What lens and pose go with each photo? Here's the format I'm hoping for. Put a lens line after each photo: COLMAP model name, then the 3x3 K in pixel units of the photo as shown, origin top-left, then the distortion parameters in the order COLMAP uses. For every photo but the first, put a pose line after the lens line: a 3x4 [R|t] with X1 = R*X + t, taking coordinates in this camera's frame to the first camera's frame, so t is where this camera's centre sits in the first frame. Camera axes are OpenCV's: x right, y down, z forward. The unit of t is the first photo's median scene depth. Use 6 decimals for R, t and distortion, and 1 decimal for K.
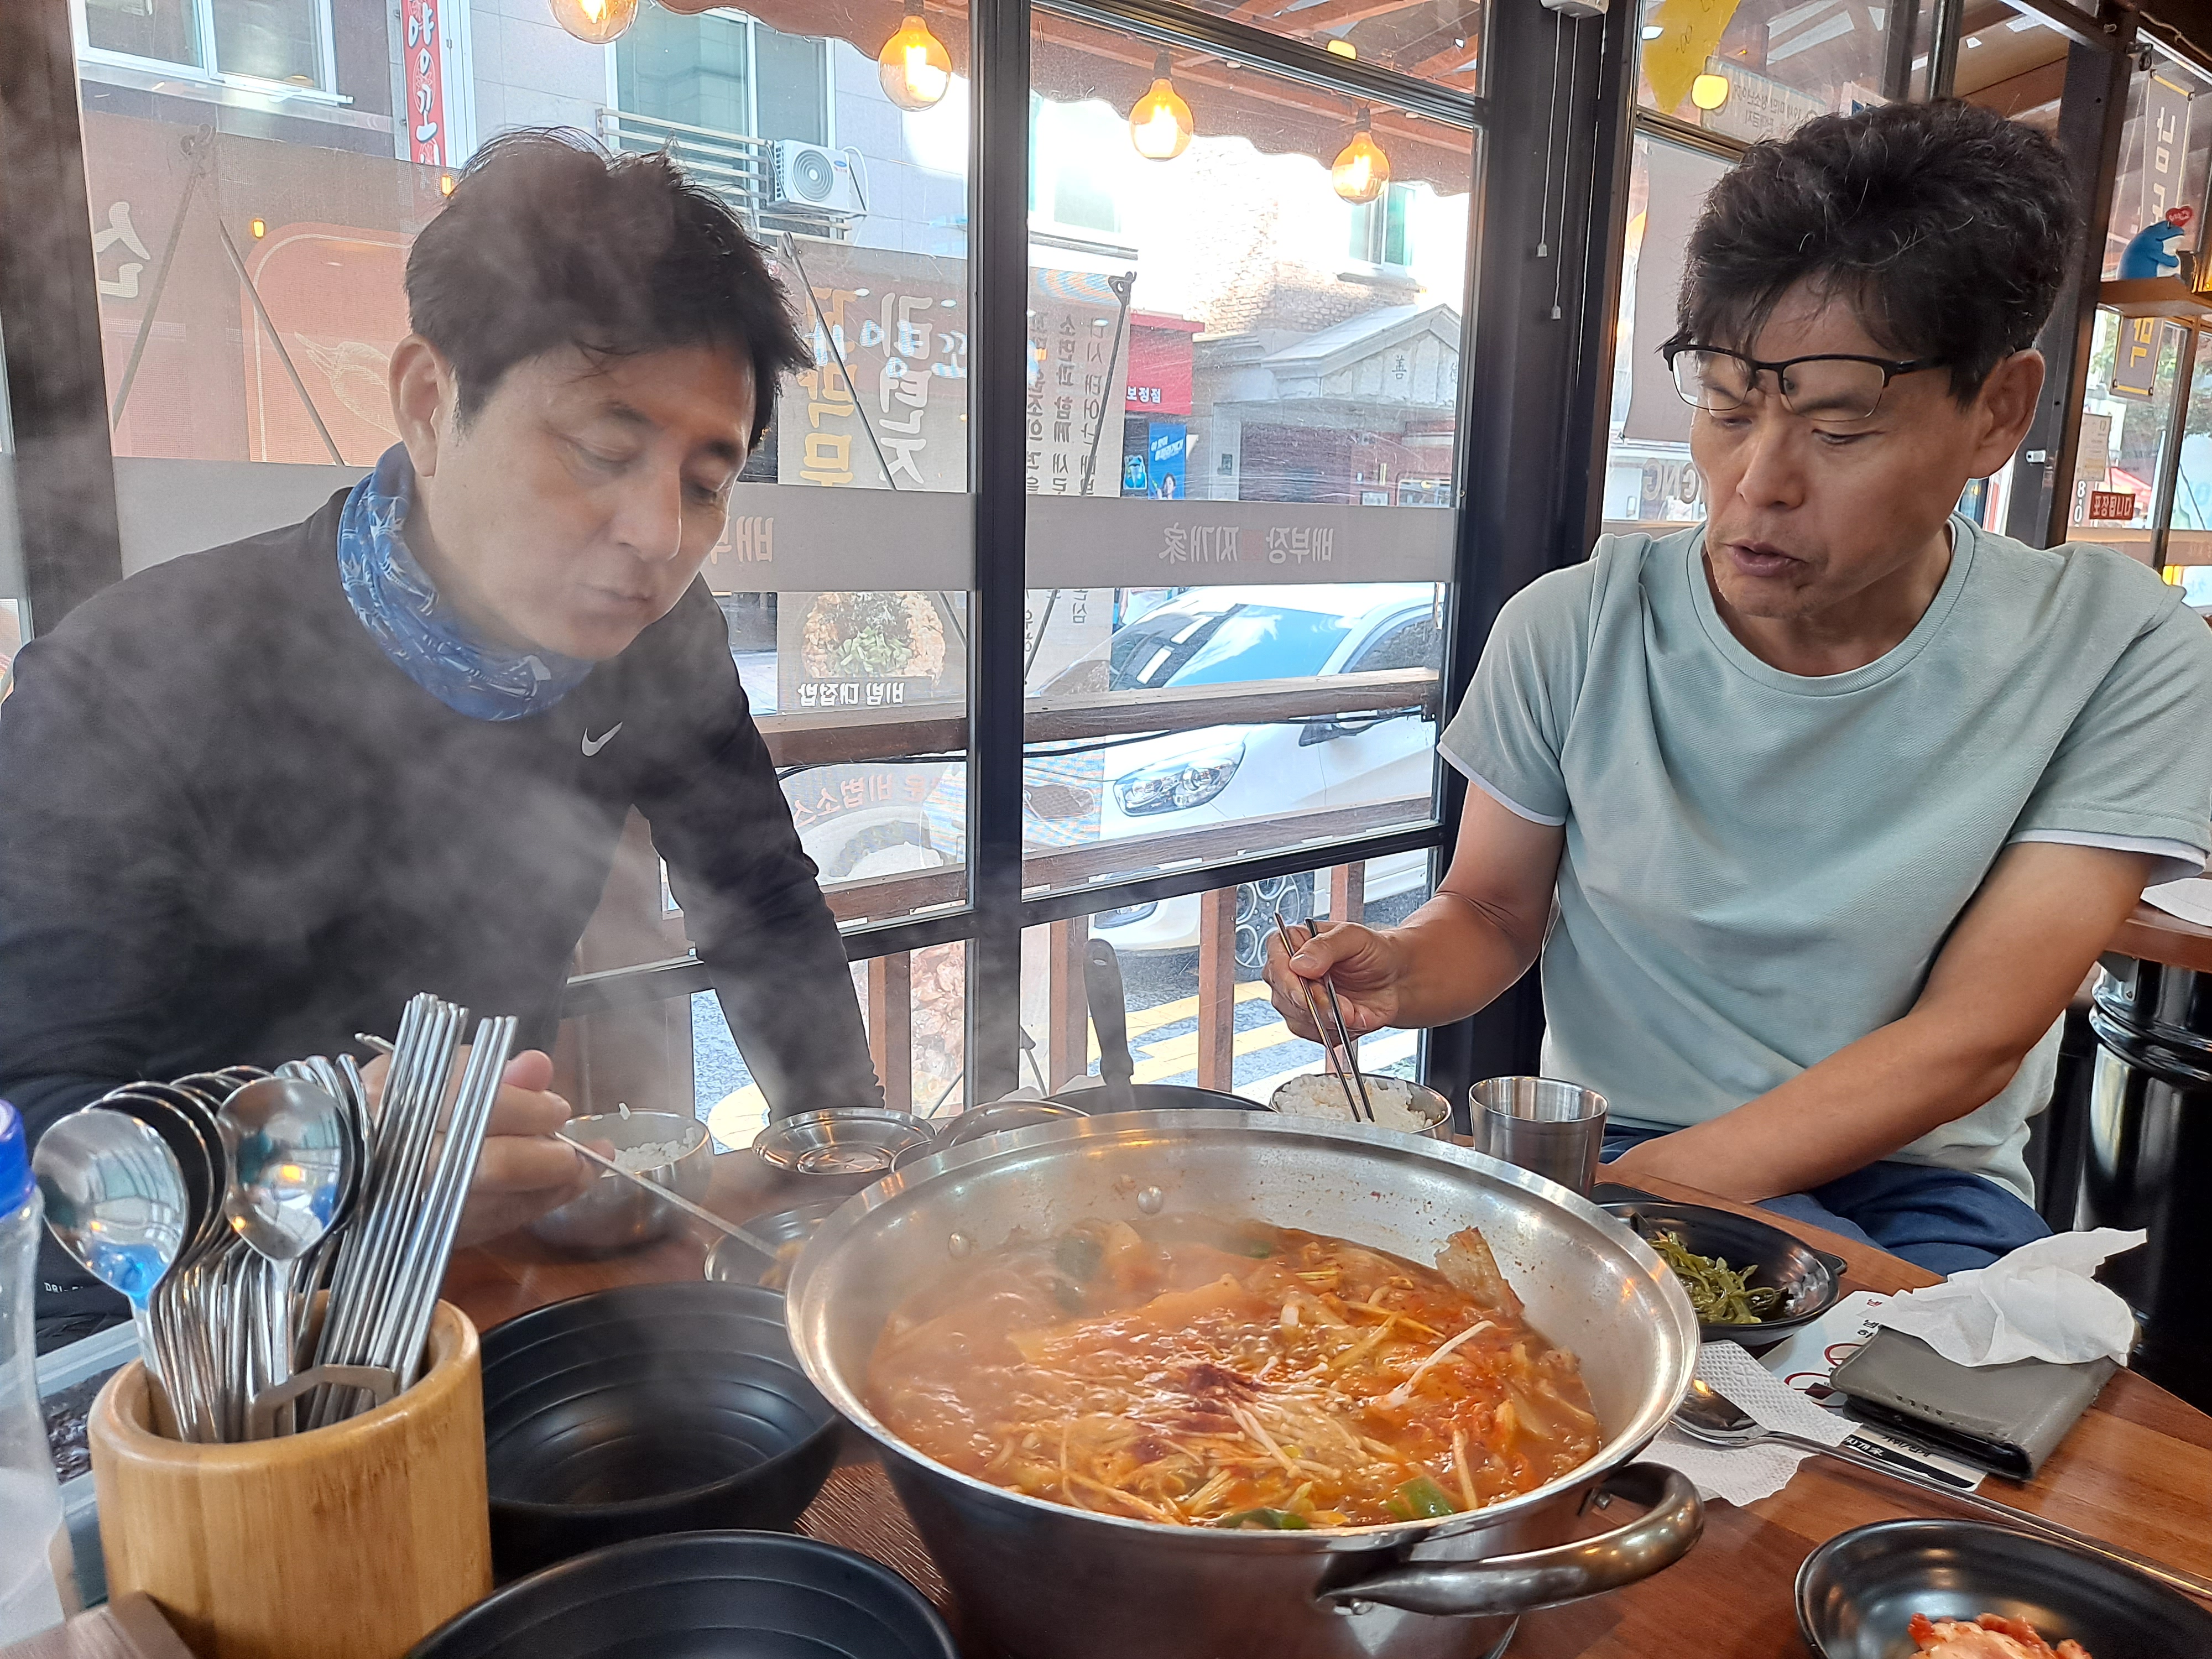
lens RADIAL K [[1812.4, 0, 1112.3], [0, 1812.4, 831.1], [0, 0, 1]] dist [0.012356, 0.002167]
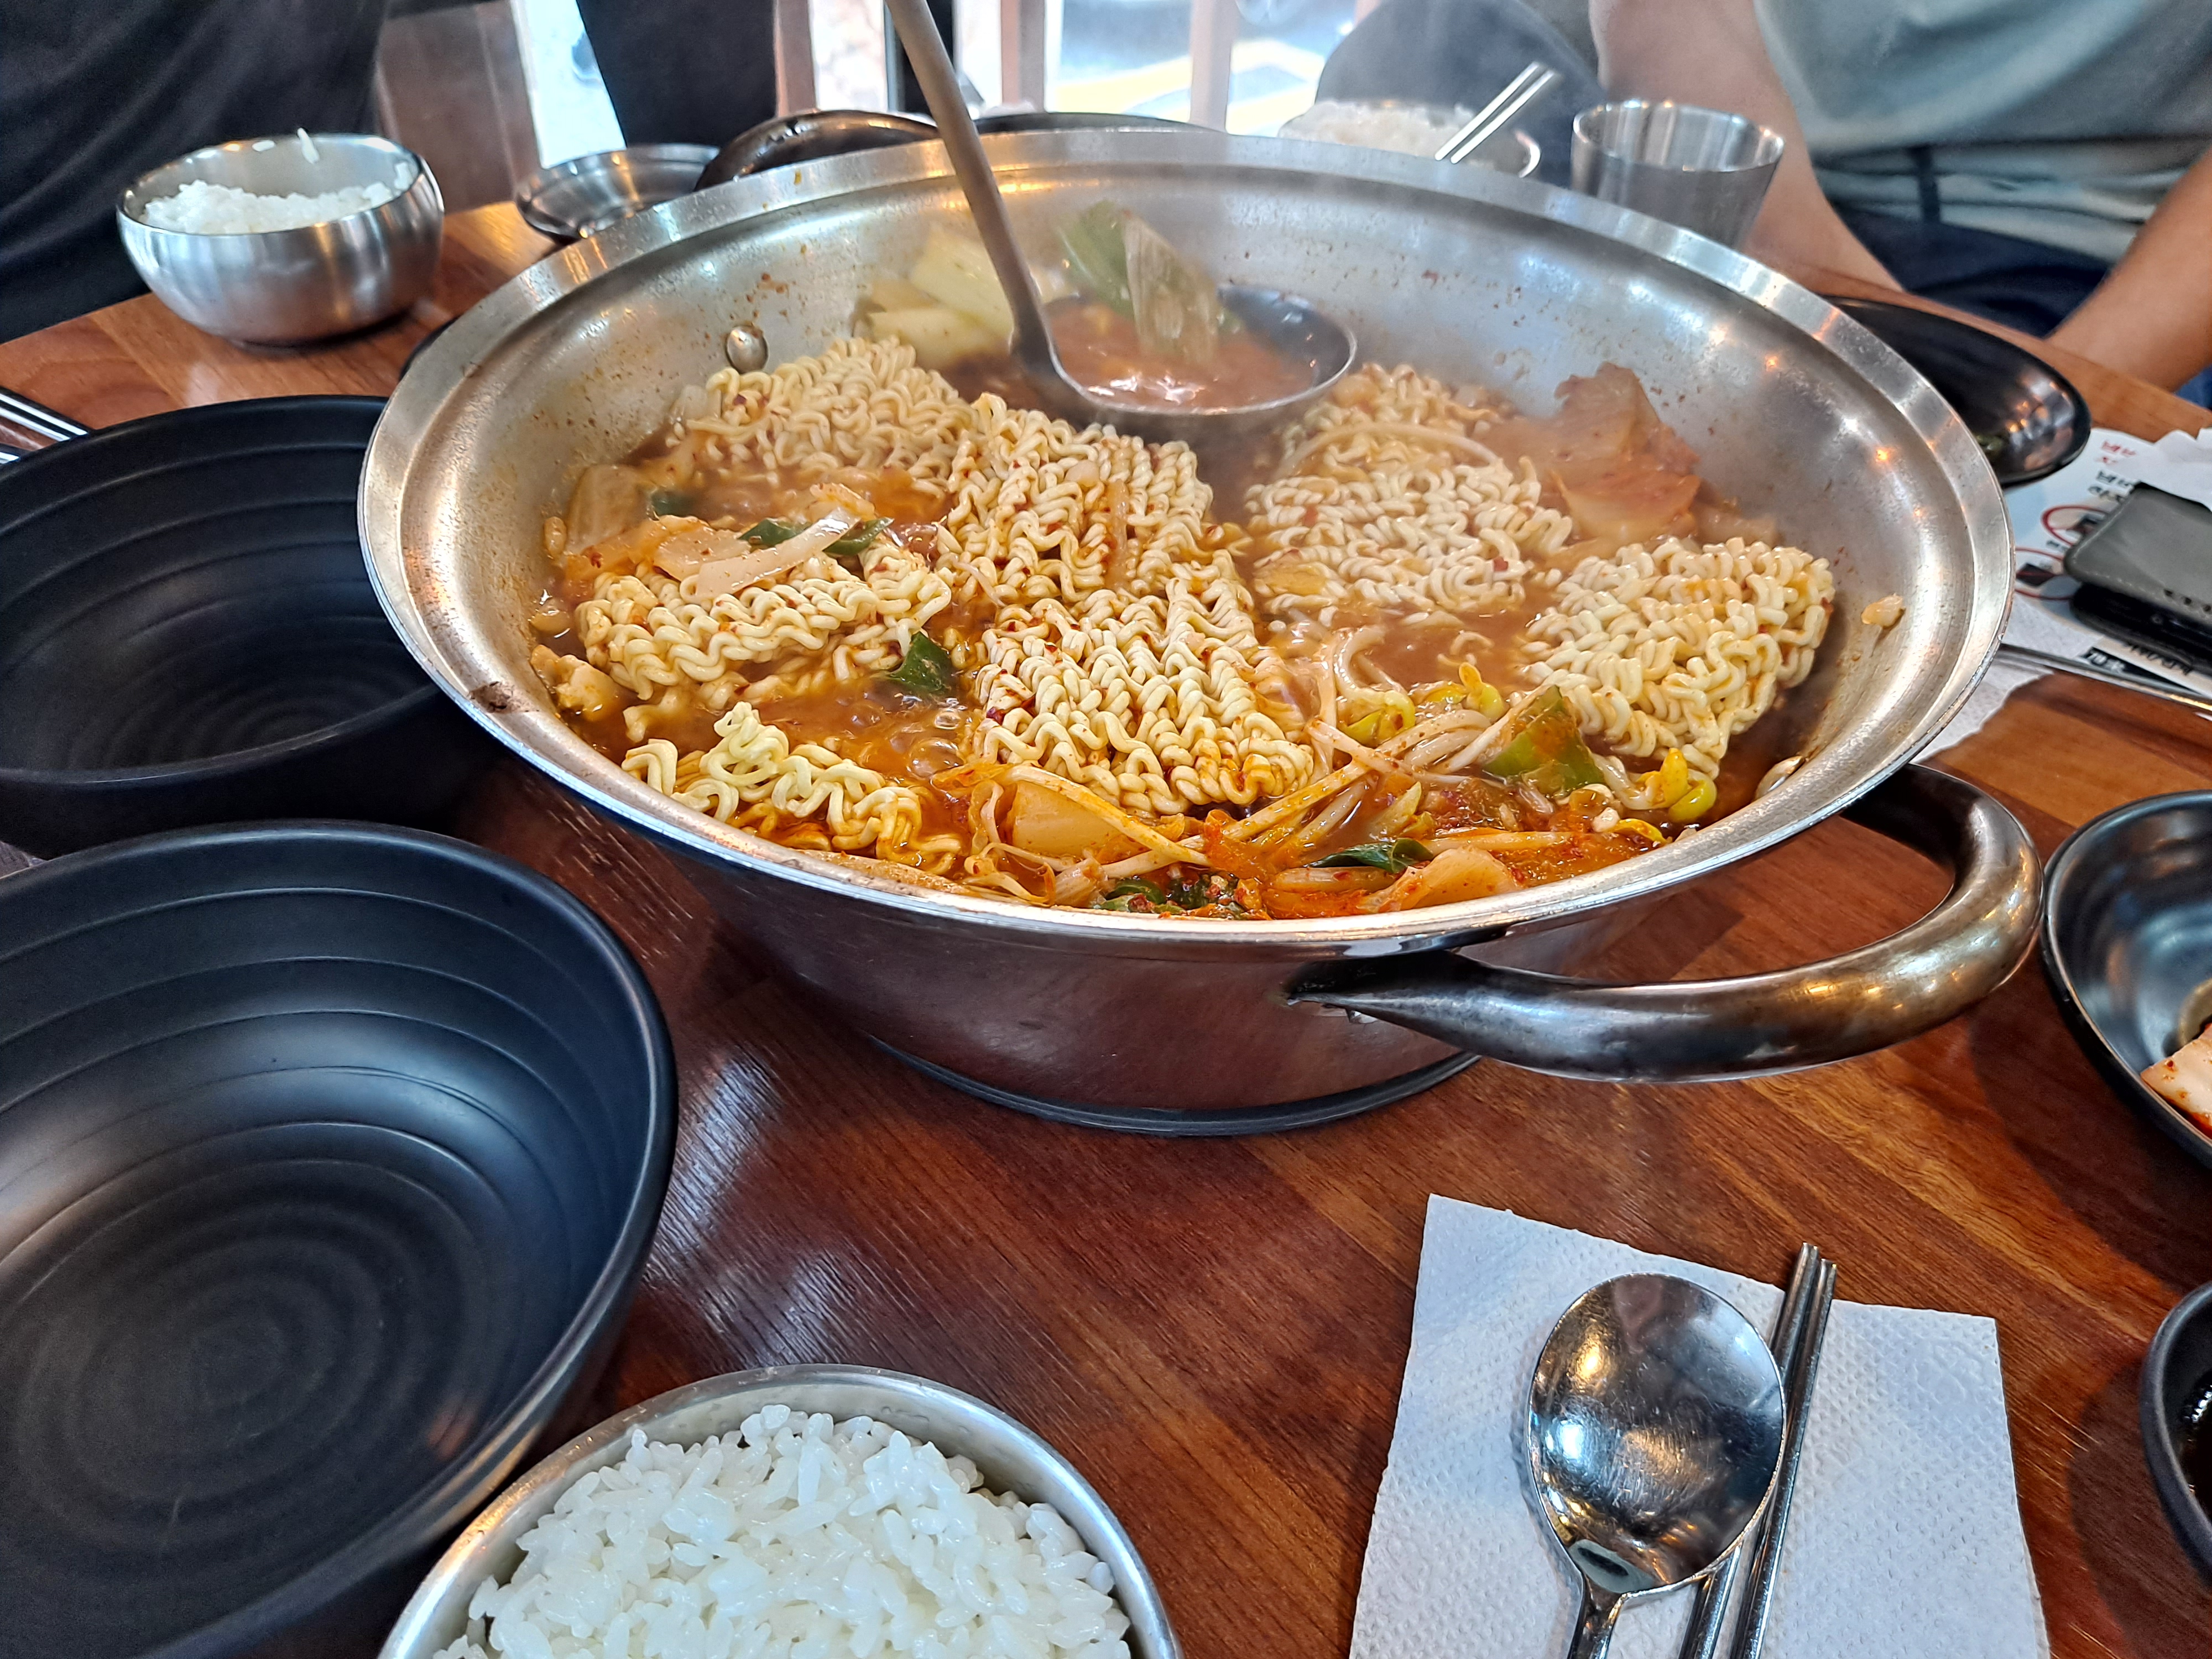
lens RADIAL K [[1812.4, 0, 1106.6], [0, 1812.4, 821.4], [0, 0, 1]] dist [0.012356, 0.002167]
pose [[0.999928, 0.011463, -0.003648, 0.037677], [-0.008413, 0.883164, 0.468989, 0.069916], [0.008598, -0.468925, 0.883196, 0.352111]]
